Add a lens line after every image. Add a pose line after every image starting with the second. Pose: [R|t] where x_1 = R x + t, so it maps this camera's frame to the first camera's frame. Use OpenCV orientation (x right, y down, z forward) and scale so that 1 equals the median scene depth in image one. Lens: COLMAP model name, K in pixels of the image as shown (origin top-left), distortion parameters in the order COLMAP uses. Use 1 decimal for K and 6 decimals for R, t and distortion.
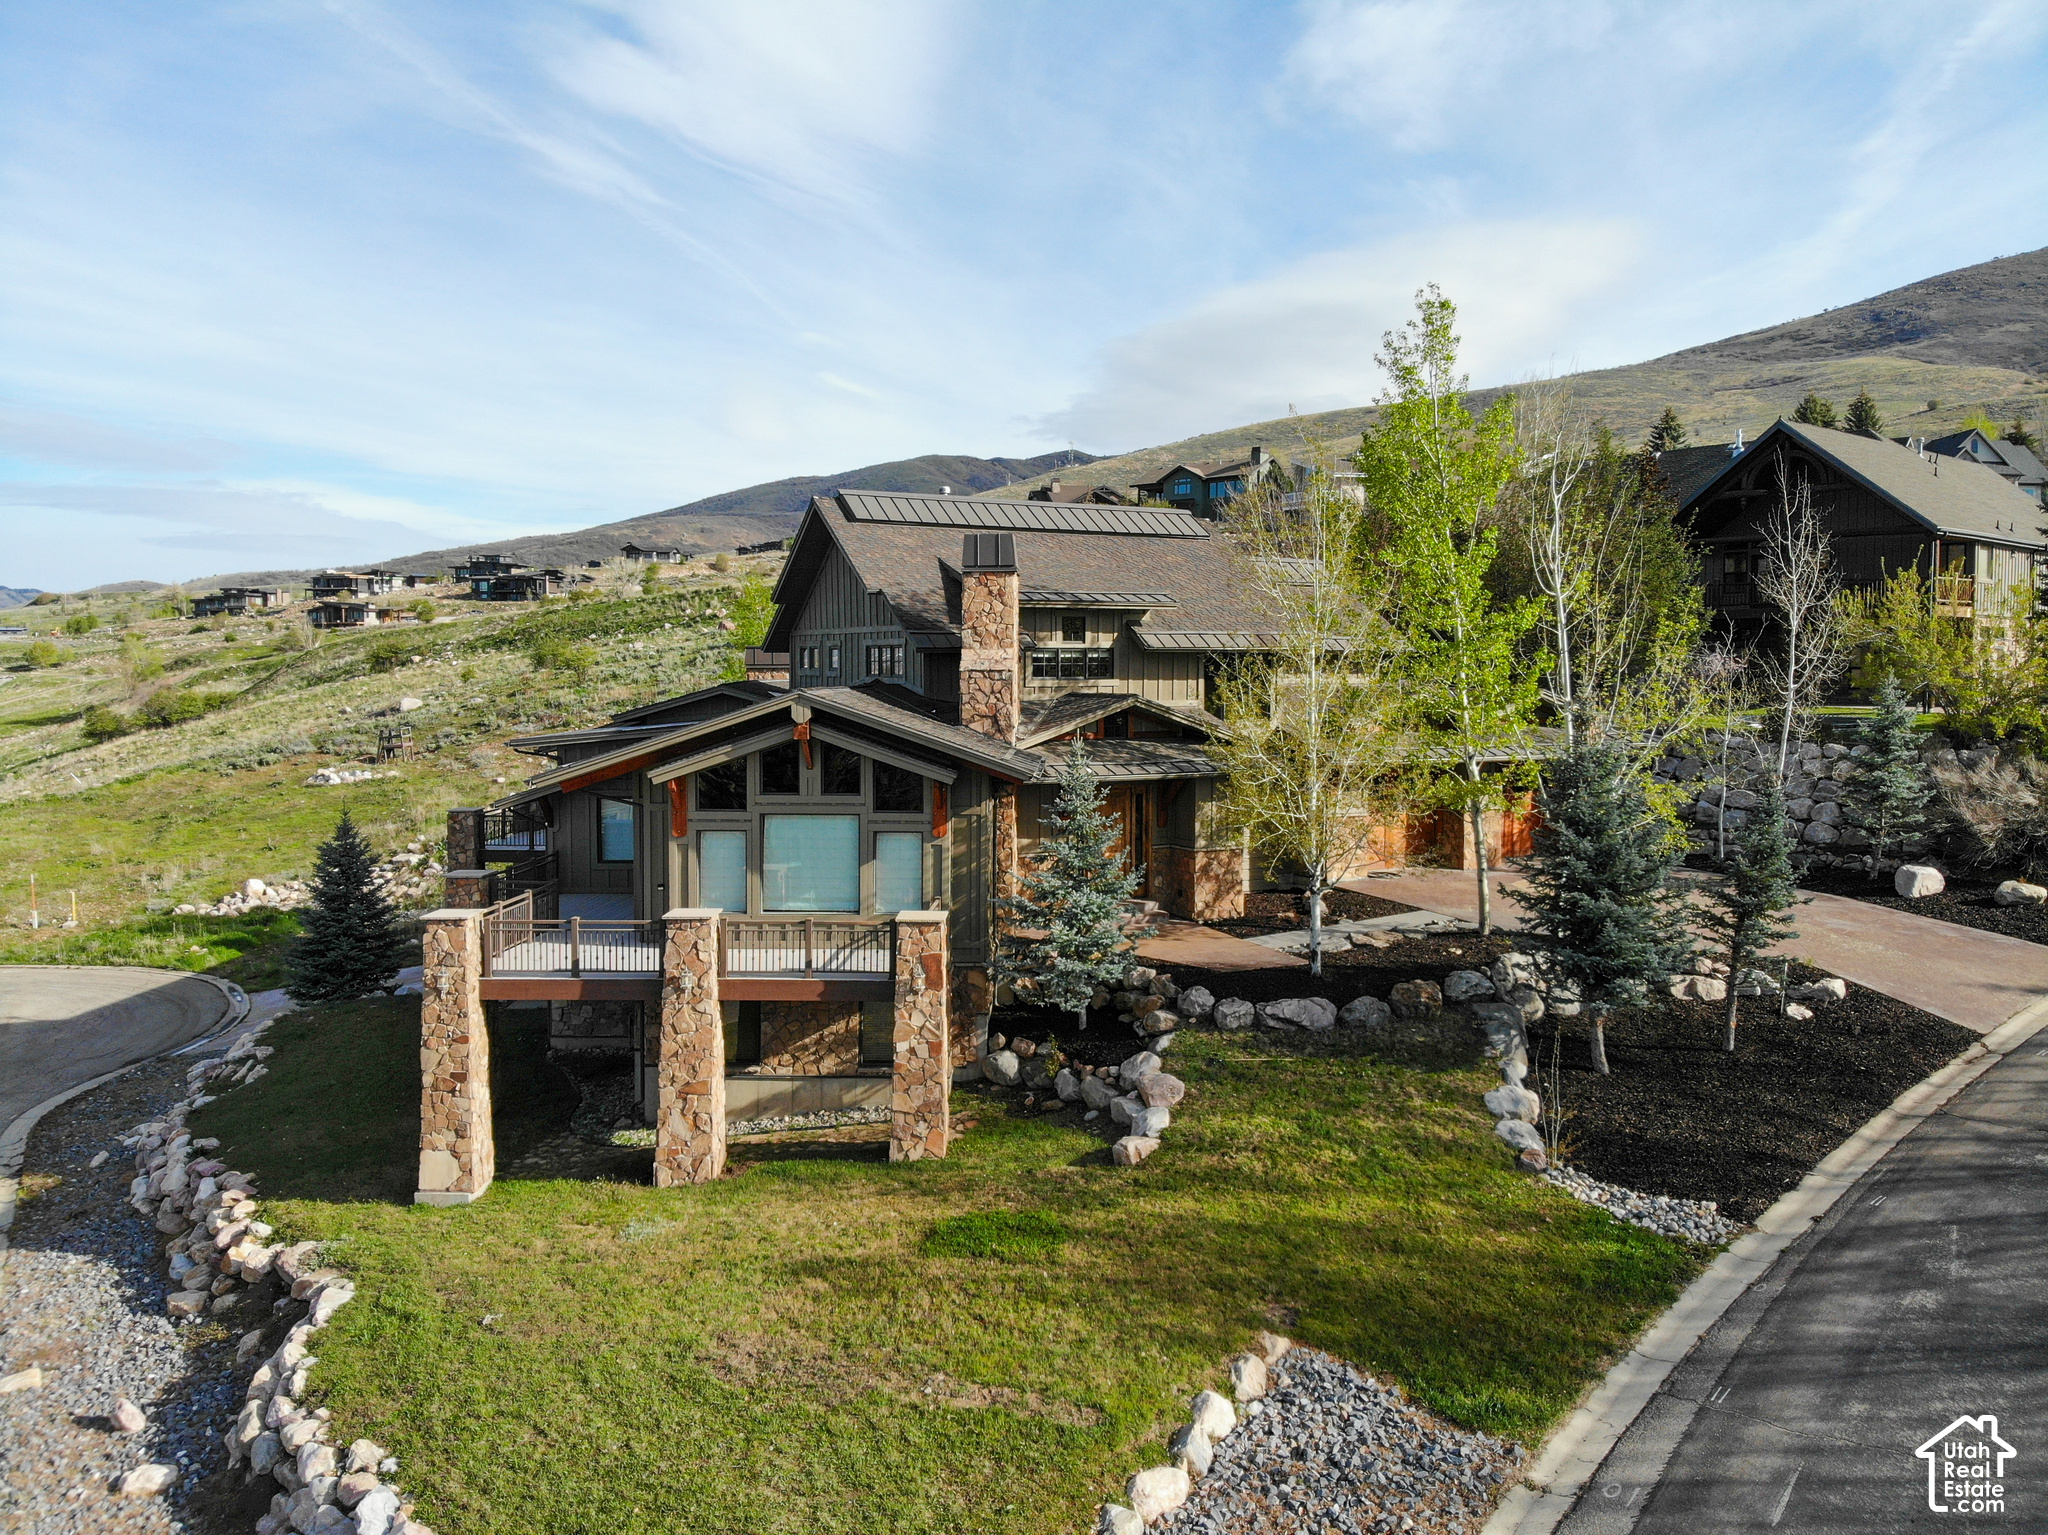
lens RADIAL K [[1488.4, 0, 1035.6], [0, 1488.4, 759.2], [0, 0, 1]] dist [0.123680, -0.296700]
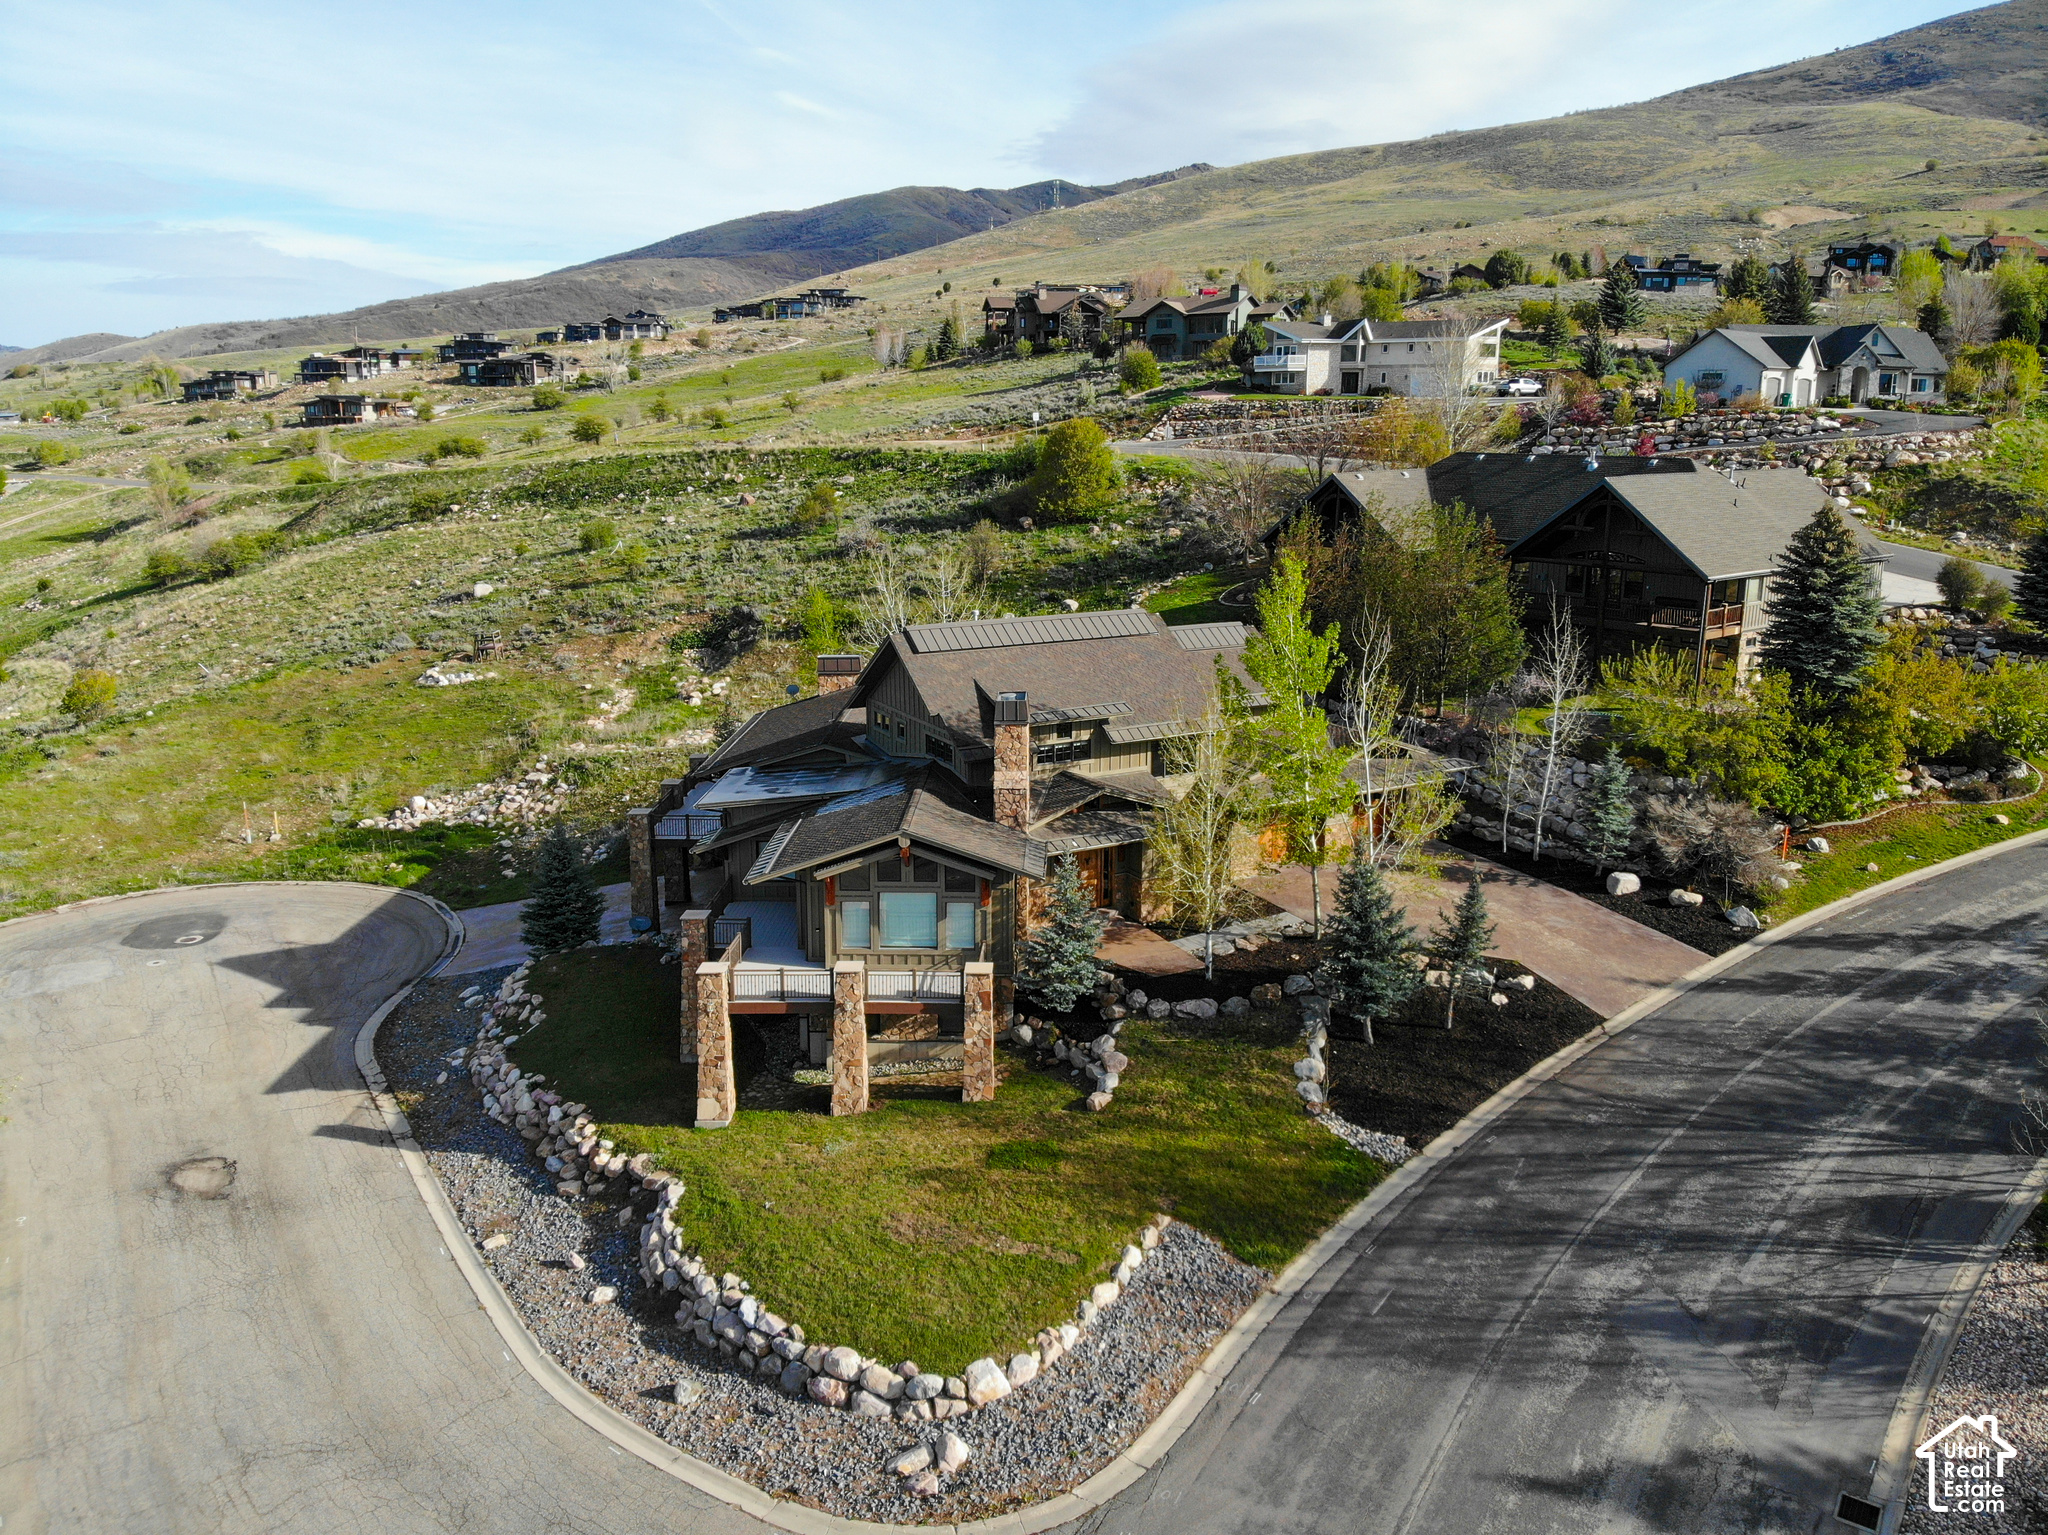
lens RADIAL K [[1488.4, 0, 1035.6], [0, 1488.4, 759.2], [0, 0, 1]] dist [0.123680, -0.296700]
pose [[0.999944, -0.003864, 0.009854, -0.024872], [0.002199, 0.986513, 0.163666, -0.411536], [-0.010353, -0.163635, 0.986467, -0.666438]]
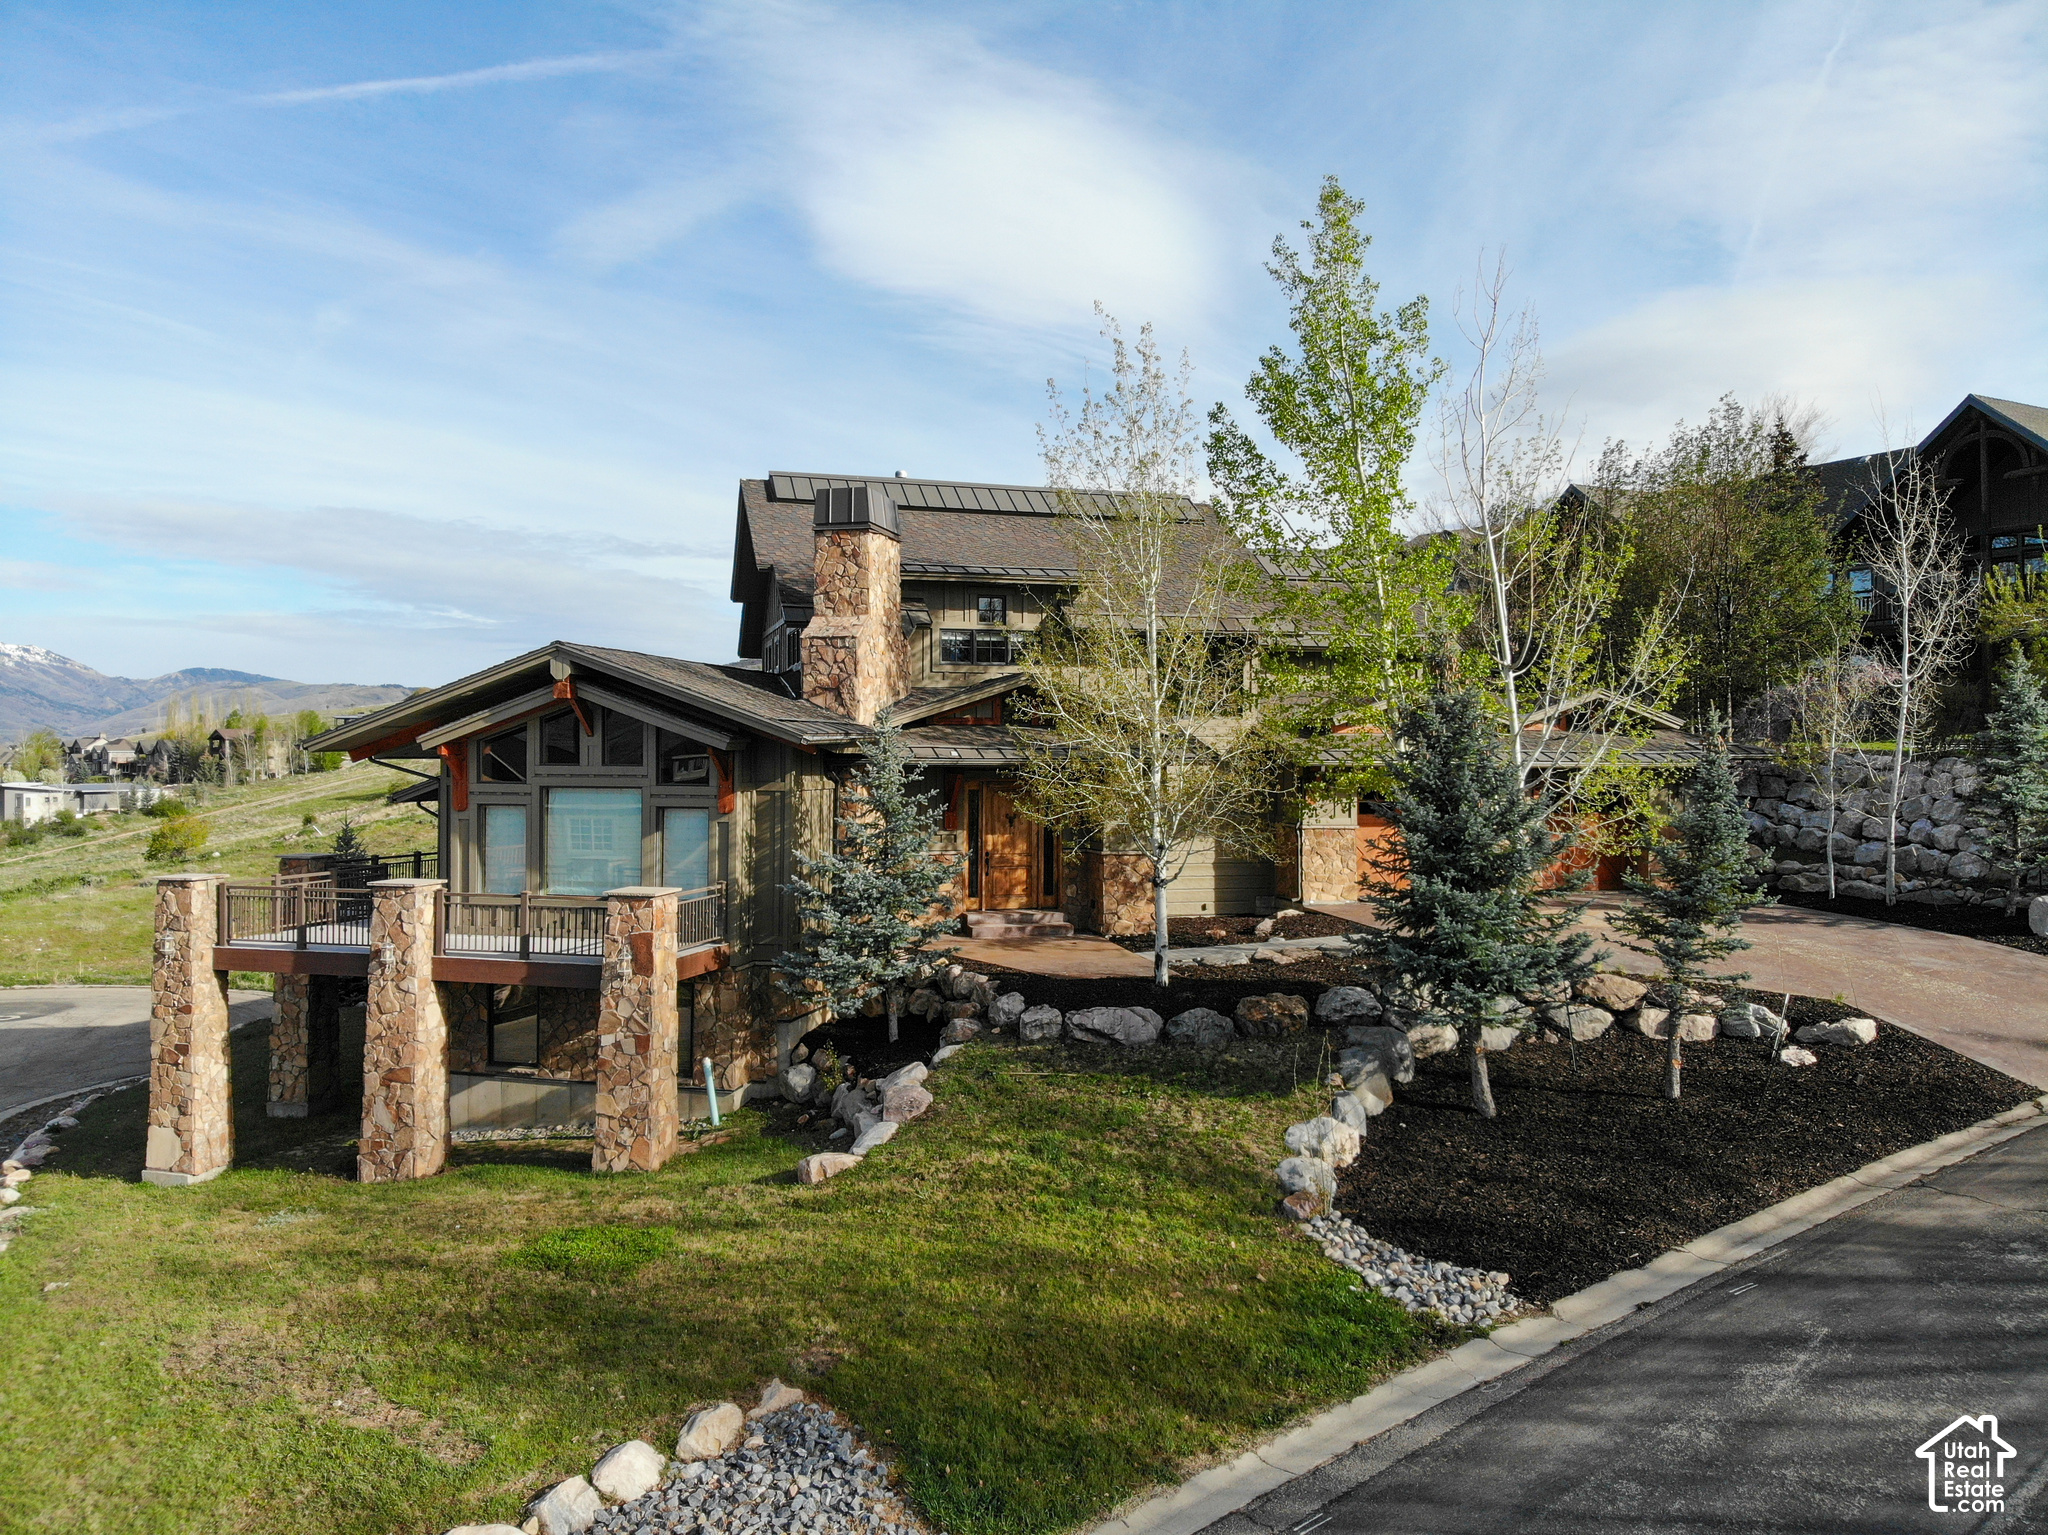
lens RADIAL K [[1498.0, 0, 1034.2], [0, 1498.0, 760.2], [0, 0, 1]] dist [0.070122, -0.190454]
pose [[0.977905, 0.001258, -0.209046, 0.320774], [-0.014263, 0.998053, -0.060719, 0.077303], [0.208562, 0.062359, 0.976019, 0.181576]]
